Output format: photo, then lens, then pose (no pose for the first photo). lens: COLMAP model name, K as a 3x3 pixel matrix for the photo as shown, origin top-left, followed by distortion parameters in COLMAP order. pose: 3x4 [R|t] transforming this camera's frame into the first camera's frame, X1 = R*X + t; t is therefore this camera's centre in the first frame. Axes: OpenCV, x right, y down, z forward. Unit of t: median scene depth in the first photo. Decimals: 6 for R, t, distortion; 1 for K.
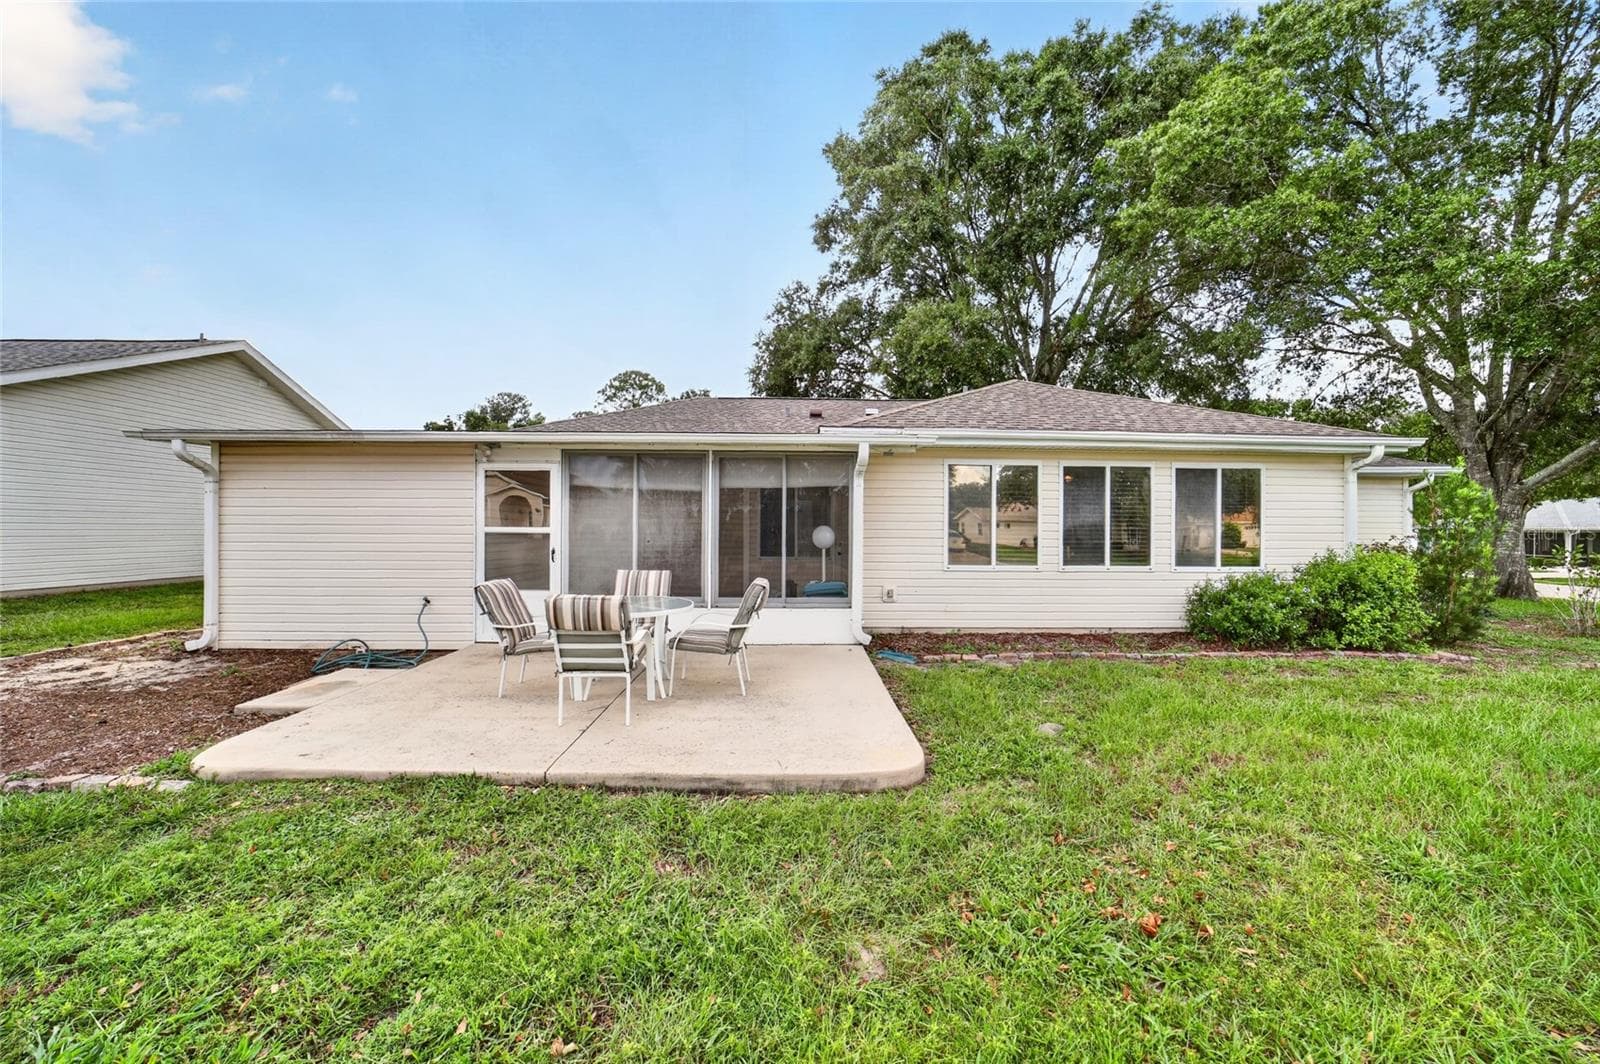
lens RADIAL K [[625.4, 0, 798.2], [0, 625.4, 531.4], [0, 0, 1]] dist [-0.037797, 0.009116]
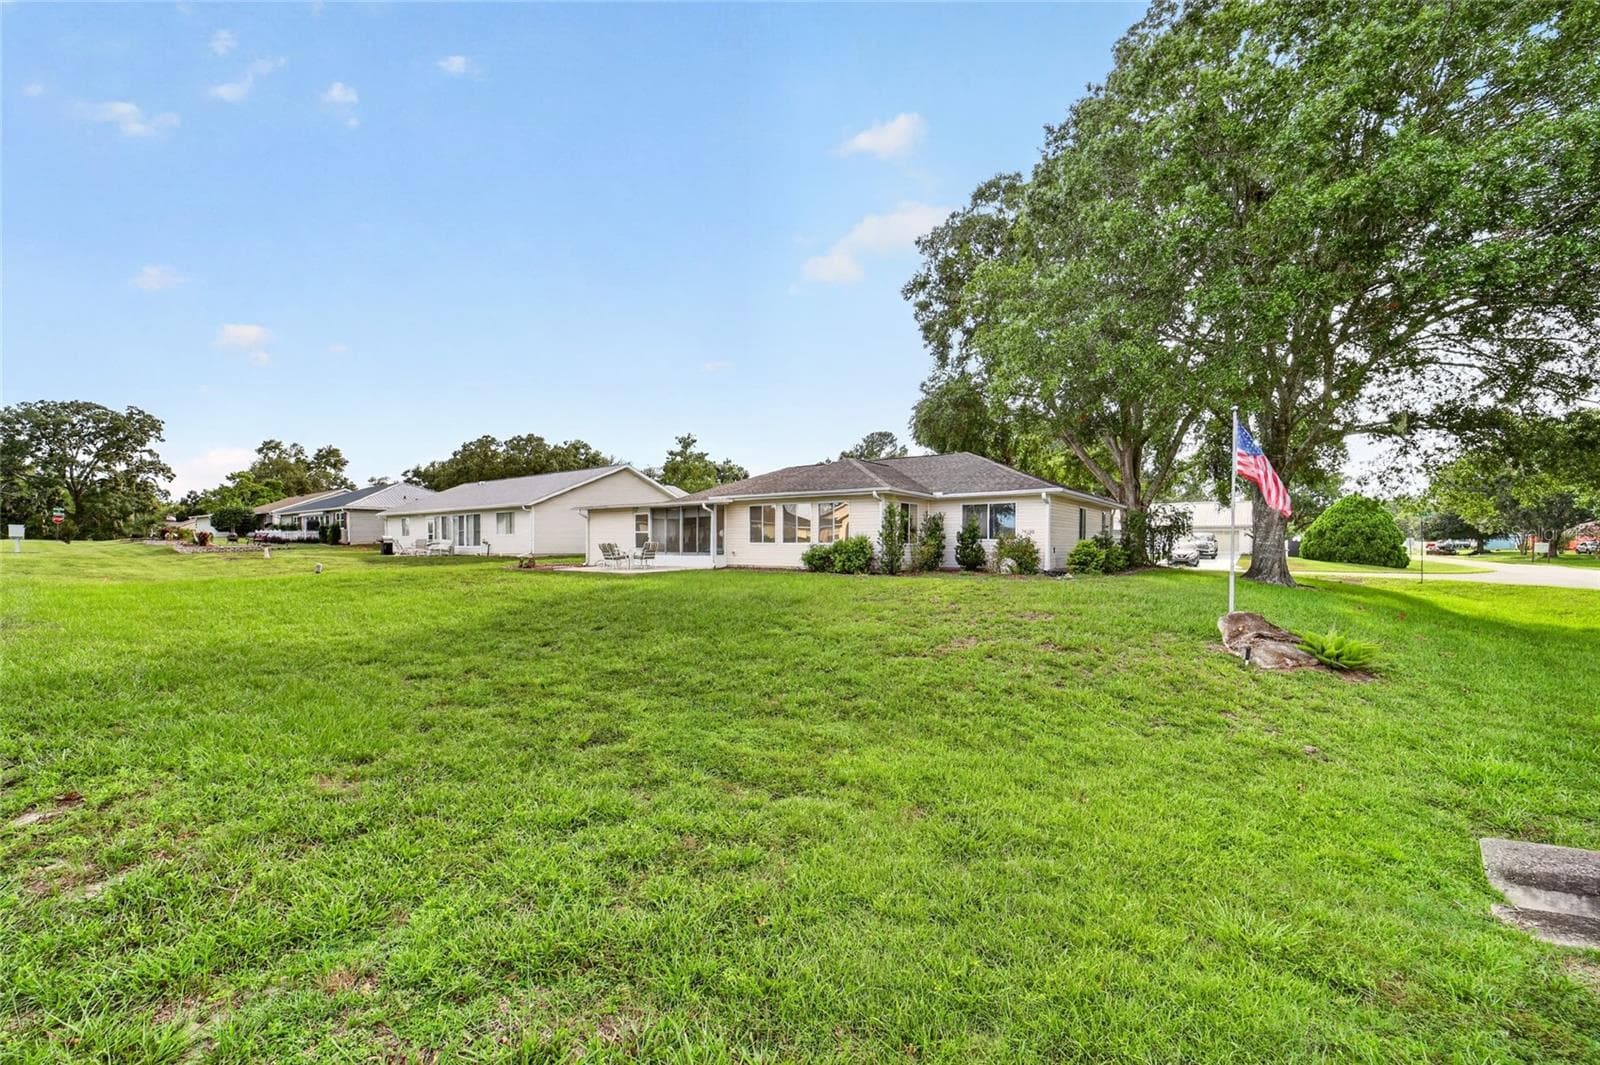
lens RADIAL K [[625.4, 0, 798.2], [0, 625.4, 531.9], [0, 0, 1]] dist [-0.037797, 0.009116]
pose [[0.789606, -0.017266, -0.613371, 2.124408], [0.002303, 0.999680, -0.025175, 0.075699], [0.613610, 0.018466, 0.789393, -1.070912]]
